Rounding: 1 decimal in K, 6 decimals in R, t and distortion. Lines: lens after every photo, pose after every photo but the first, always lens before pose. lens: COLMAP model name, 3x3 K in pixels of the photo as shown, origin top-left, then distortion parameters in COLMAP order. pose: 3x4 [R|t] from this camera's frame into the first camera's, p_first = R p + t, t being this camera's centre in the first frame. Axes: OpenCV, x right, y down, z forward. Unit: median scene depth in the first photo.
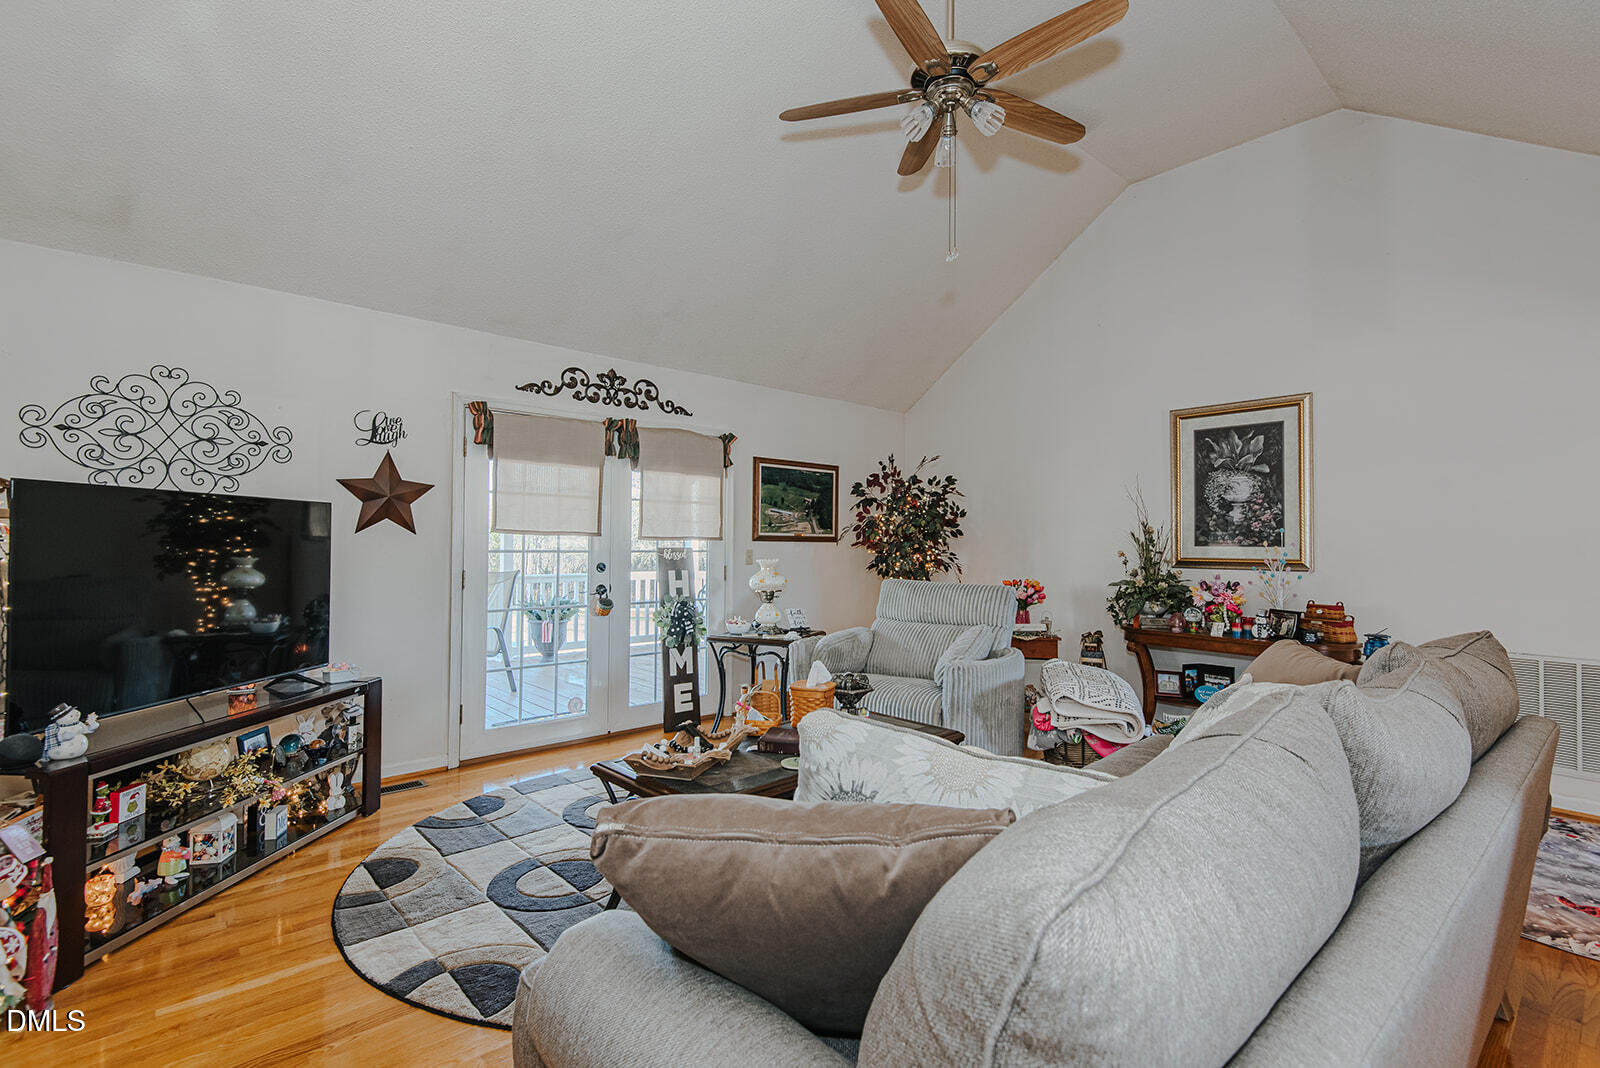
lens RADIAL K [[731.8, 0, 799.7], [0, 731.8, 539.2], [0, 0, 1]] dist [0.020727, -0.001892]
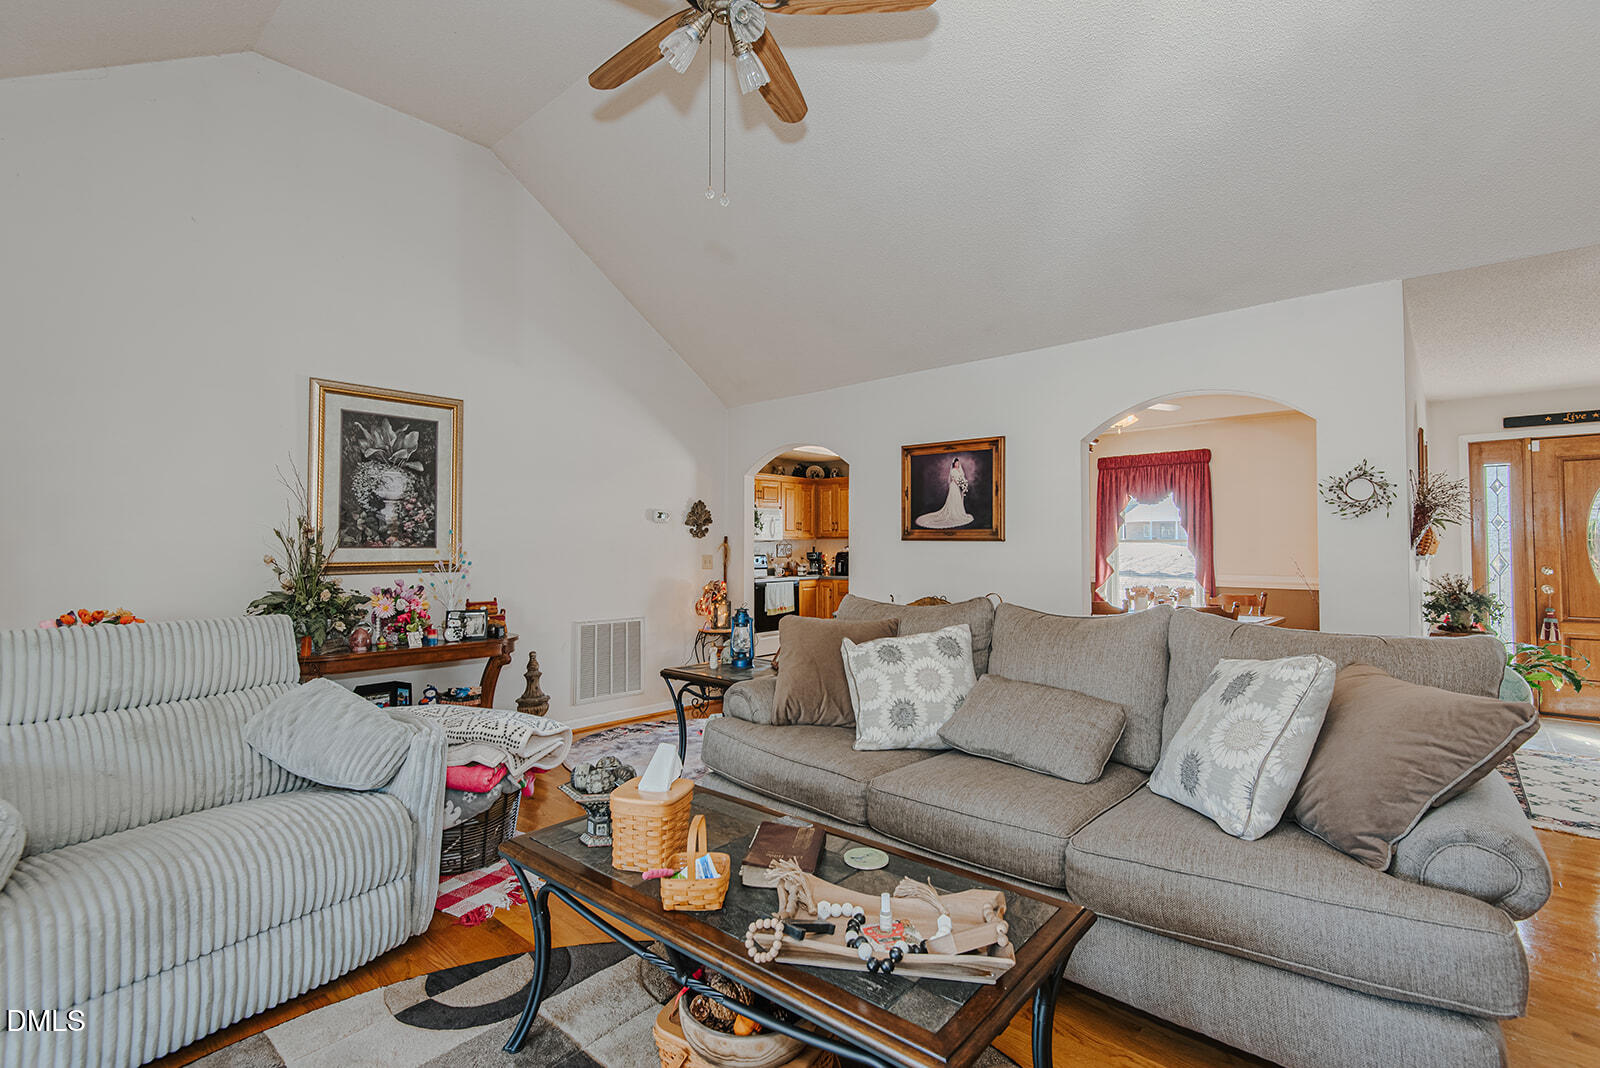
lens RADIAL K [[731.8, 0, 800.1], [0, 731.8, 527.8], [0, 0, 1]] dist [0.020727, -0.001892]
pose [[-0.116962, 0.017876, 0.992975, -0.371223], [-0.008624, 0.999782, -0.019015, -0.002341], [-0.993099, -0.010787, -0.116783, 0.611797]]
